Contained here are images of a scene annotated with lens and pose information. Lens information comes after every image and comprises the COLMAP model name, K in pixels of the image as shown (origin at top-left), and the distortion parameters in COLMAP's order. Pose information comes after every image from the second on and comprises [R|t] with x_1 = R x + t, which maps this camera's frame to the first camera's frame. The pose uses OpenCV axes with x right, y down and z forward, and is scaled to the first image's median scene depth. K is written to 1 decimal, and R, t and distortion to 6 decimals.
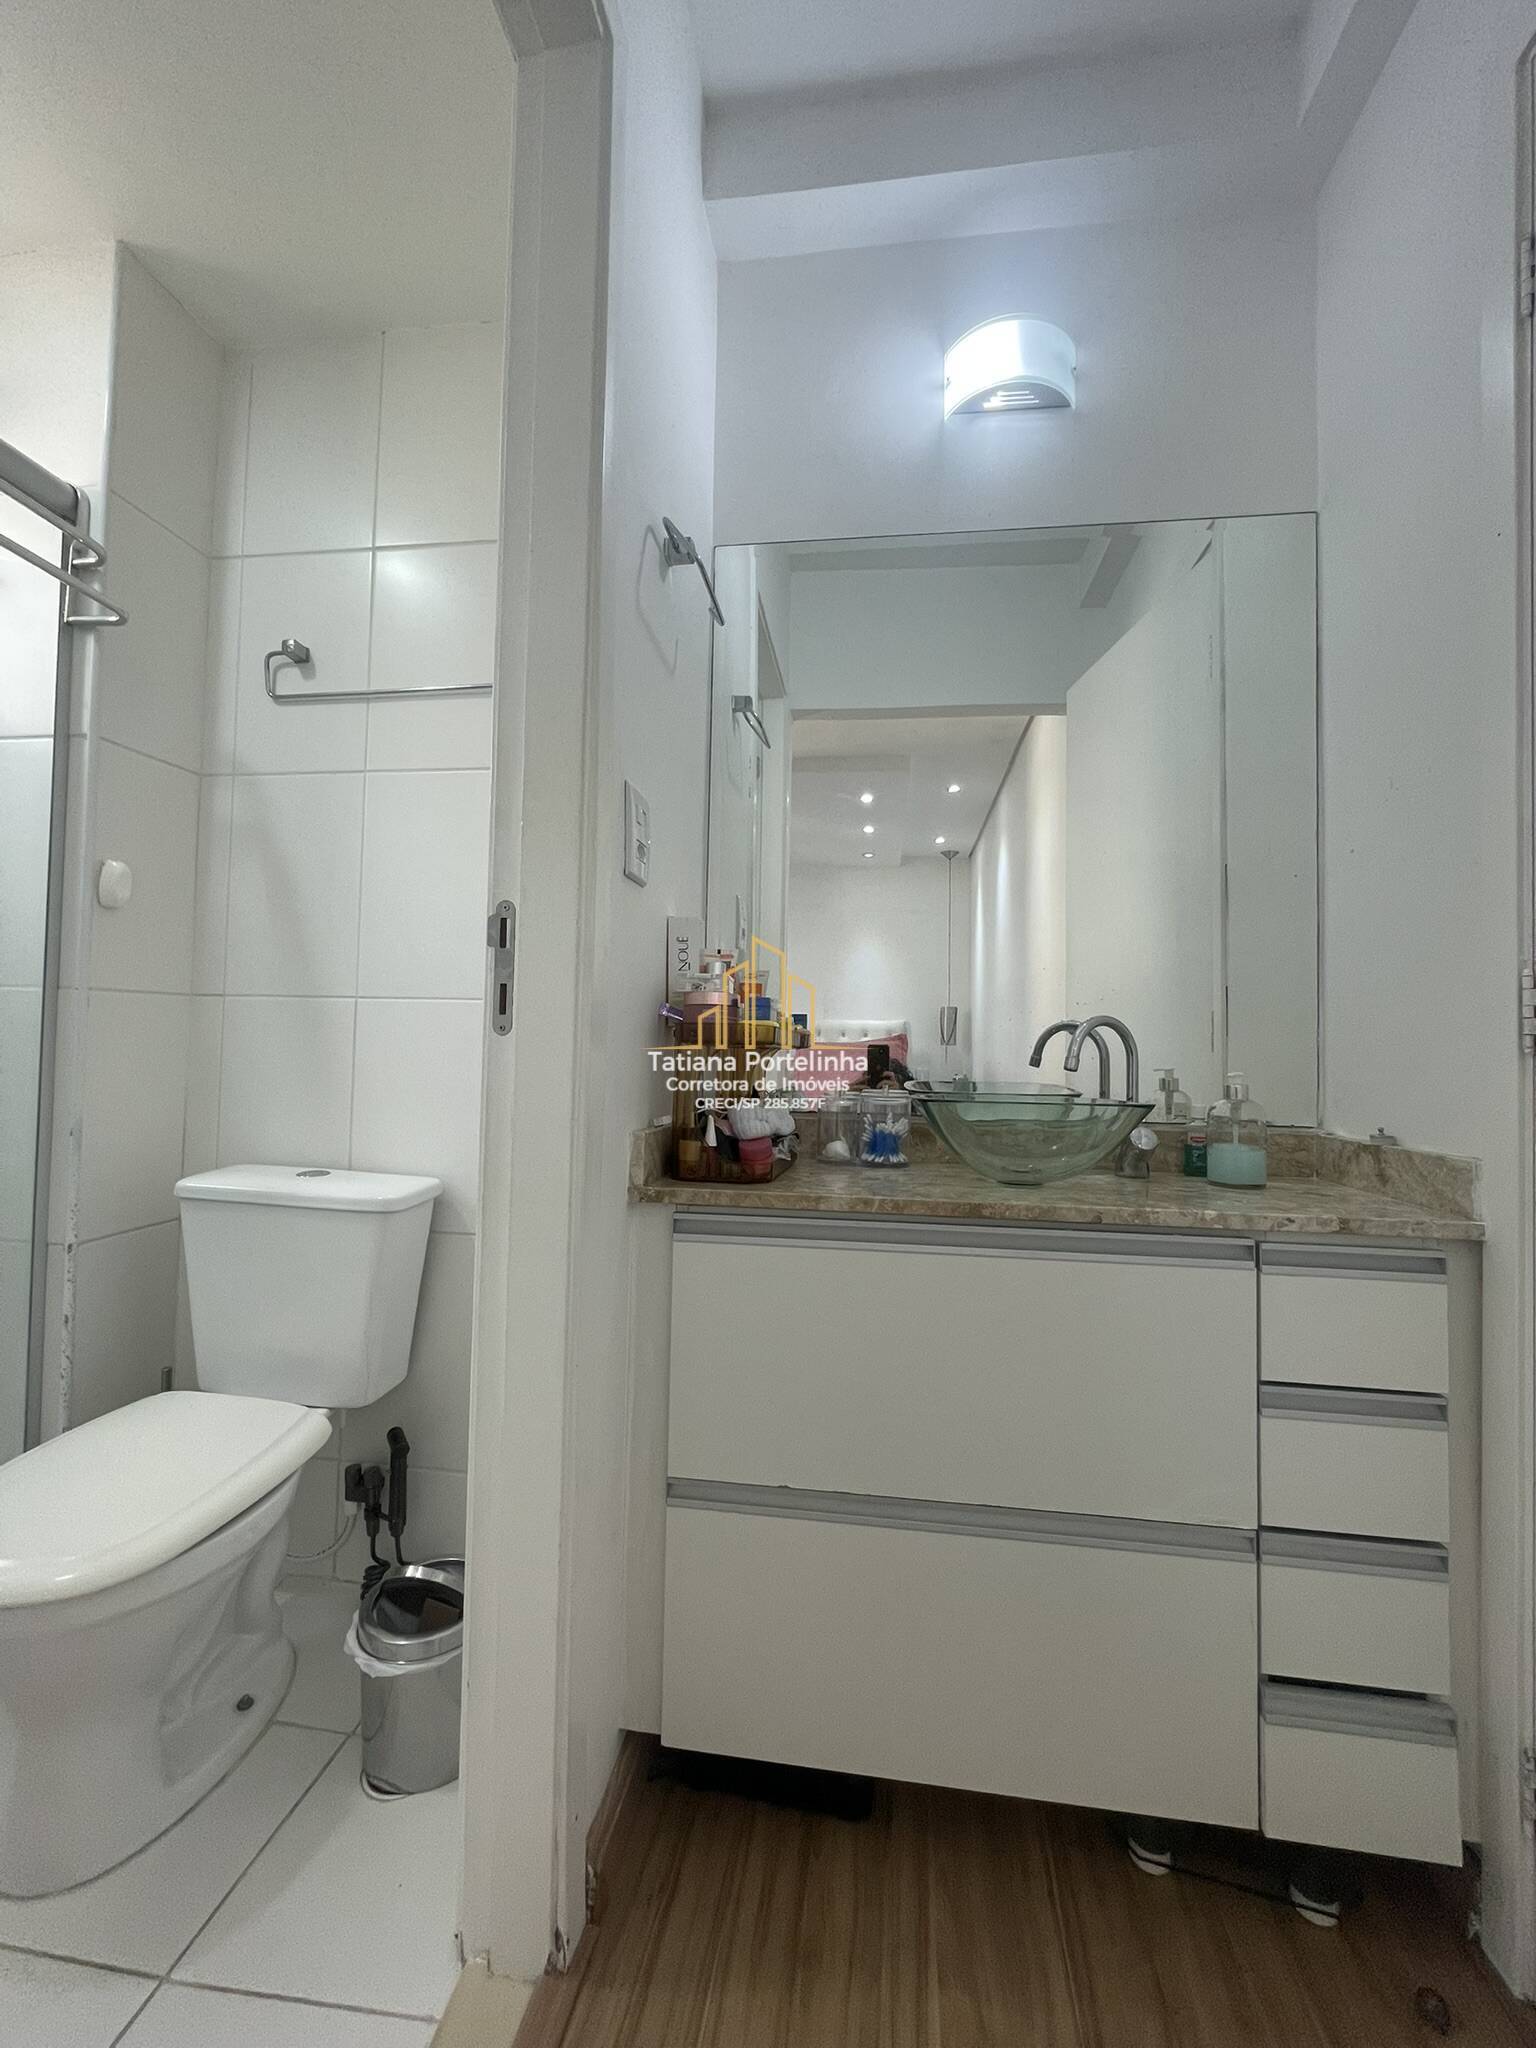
lens RADIAL K [[829.5, 0, 768.8], [0, 829.5, 1022.3], [0, 0, 1]] dist [-0.003080, -0.000053]
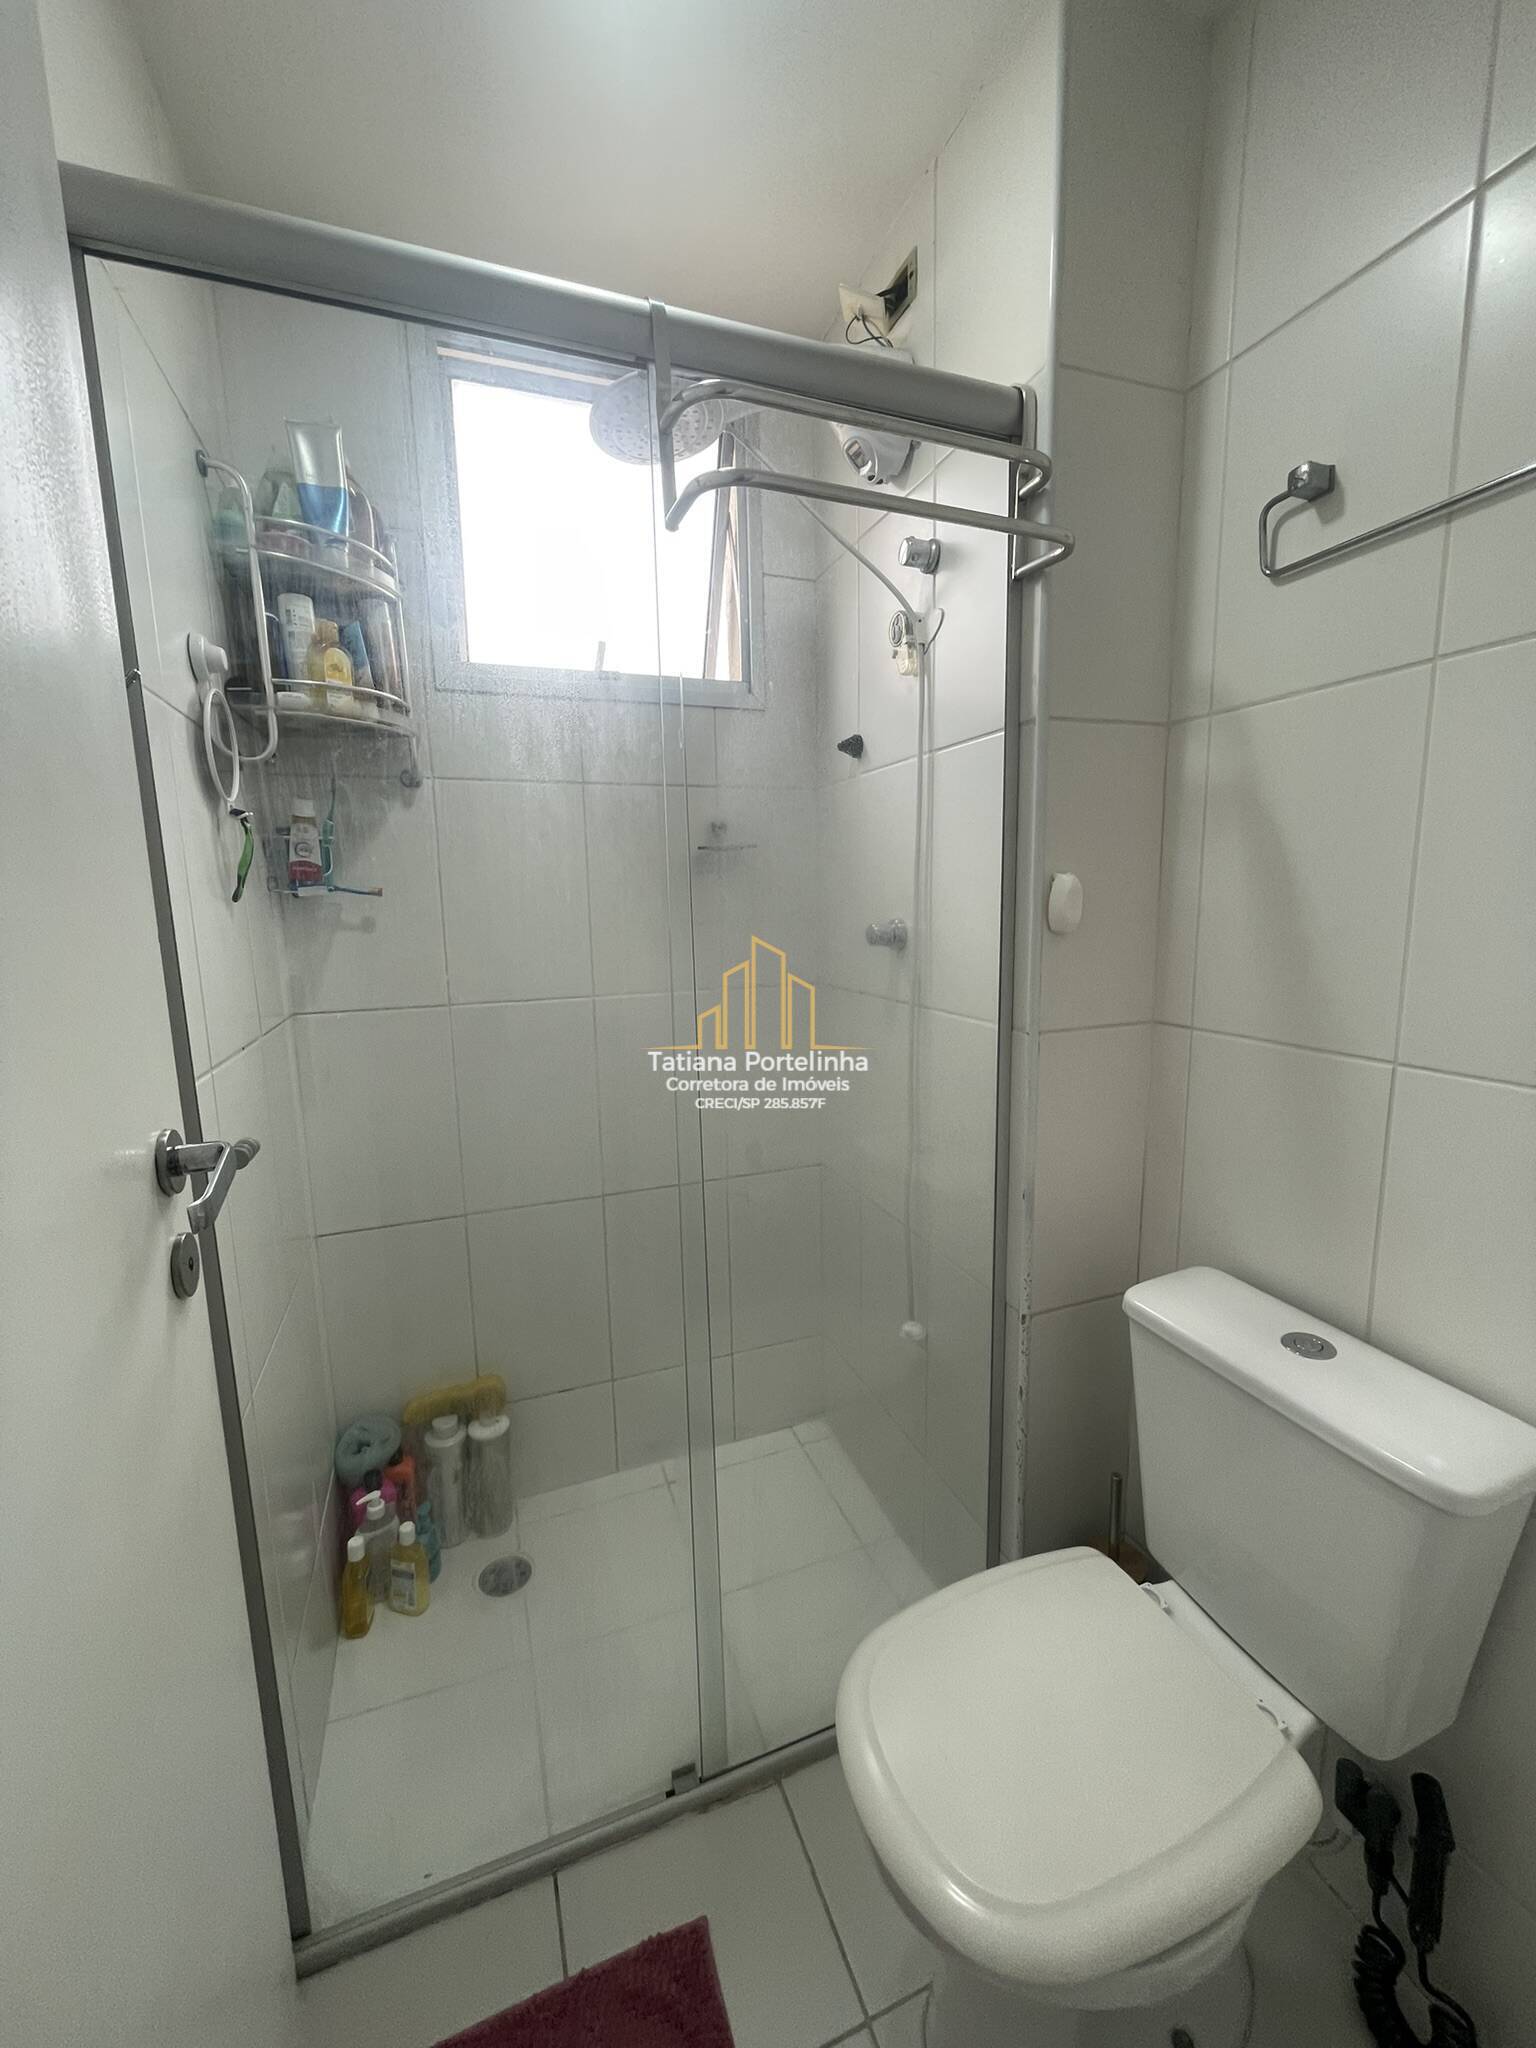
lens RADIAL K [[829.5, 0, 765.6], [0, 829.5, 1027.7], [0, 0, 1]] dist [-0.003080, -0.000053]
pose [[0.477632, 0.105051, -0.872257, -0.212876], [0.057925, 0.986900, 0.150577, -0.186083], [0.876649, -0.122446, 0.465290, 0.354478]]
